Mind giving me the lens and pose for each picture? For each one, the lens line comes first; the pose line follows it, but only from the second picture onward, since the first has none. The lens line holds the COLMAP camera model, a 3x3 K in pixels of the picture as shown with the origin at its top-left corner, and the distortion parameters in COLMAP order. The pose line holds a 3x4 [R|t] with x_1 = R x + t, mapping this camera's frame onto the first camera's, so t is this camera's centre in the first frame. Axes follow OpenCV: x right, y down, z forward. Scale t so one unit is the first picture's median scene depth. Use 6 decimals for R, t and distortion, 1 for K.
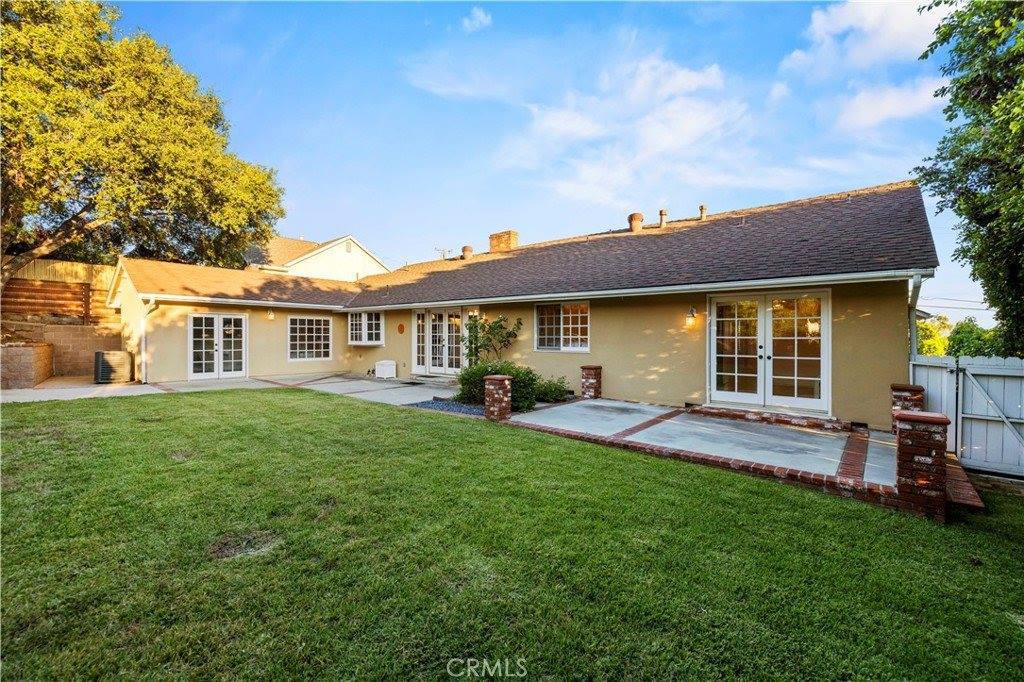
lens RADIAL K [[429.1, 0, 509.6], [0, 429.1, 338.6], [0, 0, 1]] dist [0.000357, -0.000023]
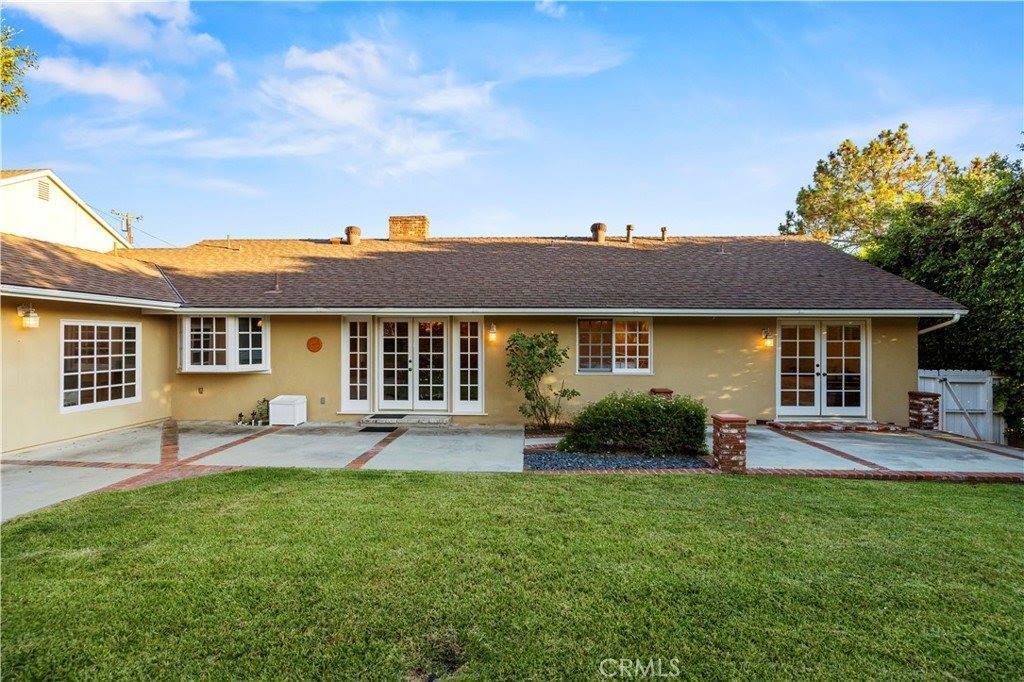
lens RADIAL K [[452.1, 0, 512.0], [0, 452.1, 341.0], [0, 0, 1]] dist [-0.001257, 0.000189]
pose [[0.793231, -0.005092, 0.608899, -0.442813], [0.004758, 0.999986, 0.002163, -0.028936], [-0.608902, 0.001181, 0.793245, 0.295135]]
